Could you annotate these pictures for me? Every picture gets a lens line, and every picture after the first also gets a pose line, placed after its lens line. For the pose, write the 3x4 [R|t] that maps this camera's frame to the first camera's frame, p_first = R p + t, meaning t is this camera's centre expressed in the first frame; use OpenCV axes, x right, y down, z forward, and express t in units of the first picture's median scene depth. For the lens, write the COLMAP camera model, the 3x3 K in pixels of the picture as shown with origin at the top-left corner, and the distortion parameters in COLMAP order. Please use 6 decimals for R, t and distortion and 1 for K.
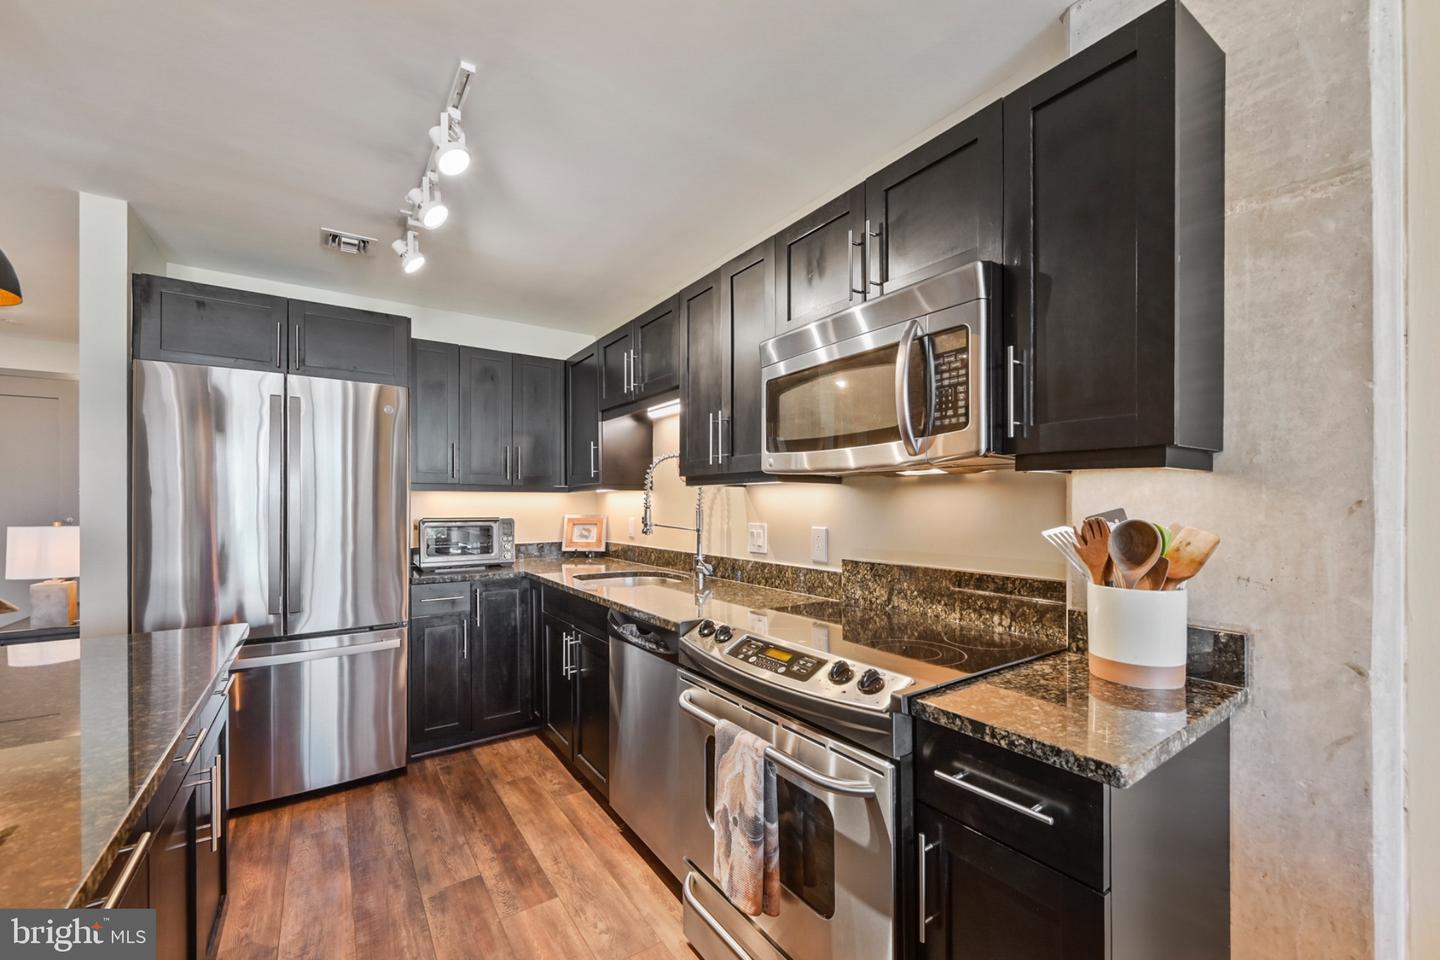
lens RADIAL K [[577.8, 0, 718.2], [0, 577.8, 494.7], [0, 0, 1]] dist [-0.000643, -0.000057]
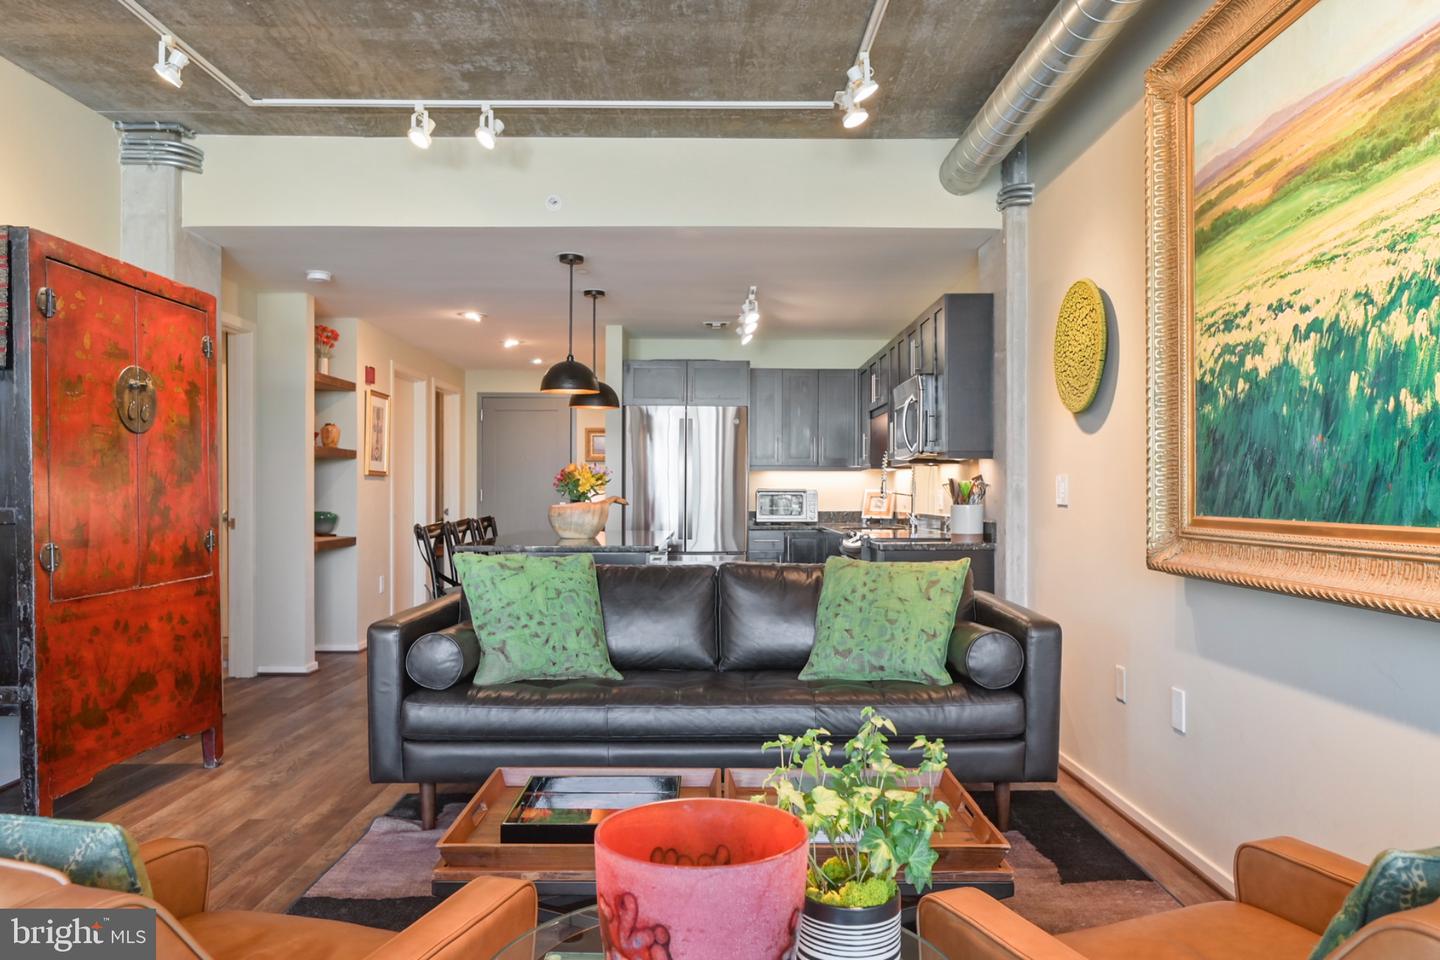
lens RADIAL K [[1011.2, 0, 720.0], [0, 1011.2, 480.0], [0, 0, 1]] dist [0.000025, -0.000013]
pose [[0.833129, -0.000693, -0.553078, 0.826719], [0.000688, 1.000000, -0.000217, 0.018730], [0.553078, -0.000199, 0.833129, -1.196911]]
